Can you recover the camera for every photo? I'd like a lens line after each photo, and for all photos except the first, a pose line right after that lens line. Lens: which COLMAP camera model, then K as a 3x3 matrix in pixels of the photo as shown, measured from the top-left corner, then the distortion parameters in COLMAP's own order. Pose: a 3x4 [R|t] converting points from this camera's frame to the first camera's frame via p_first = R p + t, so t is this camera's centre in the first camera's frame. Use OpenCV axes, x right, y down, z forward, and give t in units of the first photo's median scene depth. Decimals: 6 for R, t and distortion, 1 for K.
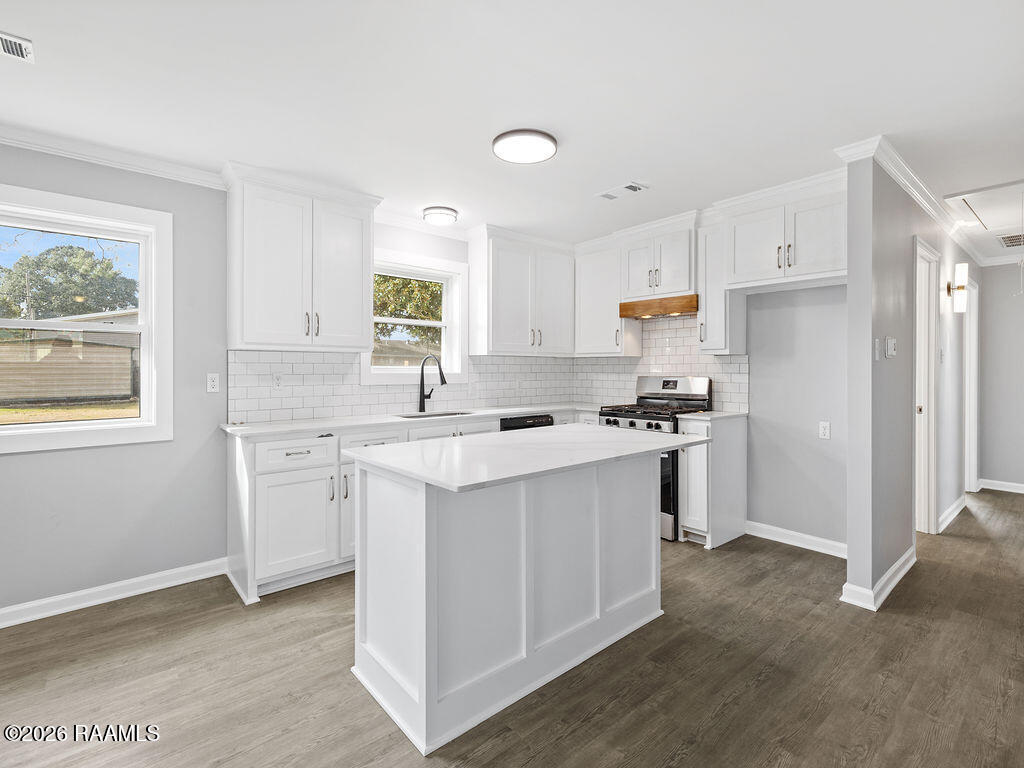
lens RADIAL K [[493.2, 0, 516.7], [0, 493.2, 369.7], [0, 0, 1]] dist [0.010606, -0.000452]
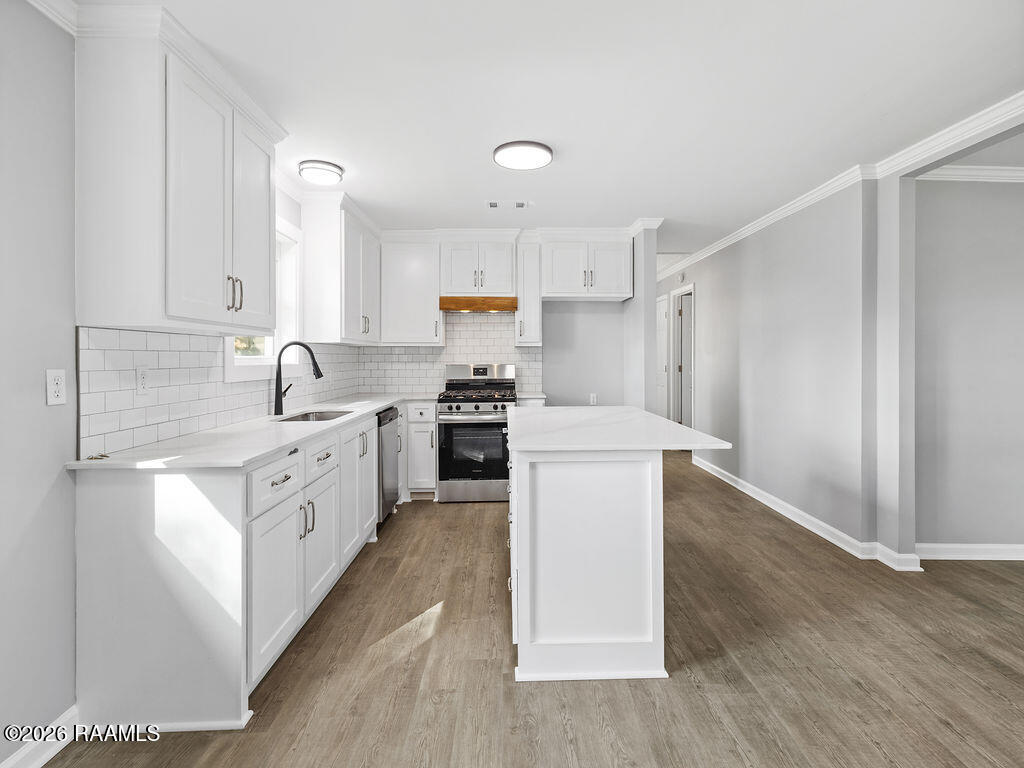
lens RADIAL K [[505.1, 0, 505.5], [0, 505.1, 357.4], [0, 0, 1]] dist [0.020242, -0.000181]
pose [[0.624632, -0.002399, 0.780915, -0.622736], [0.003995, 0.999992, -0.000123, -0.002579], [-0.780909, 0.003197, 0.624637, 0.233979]]
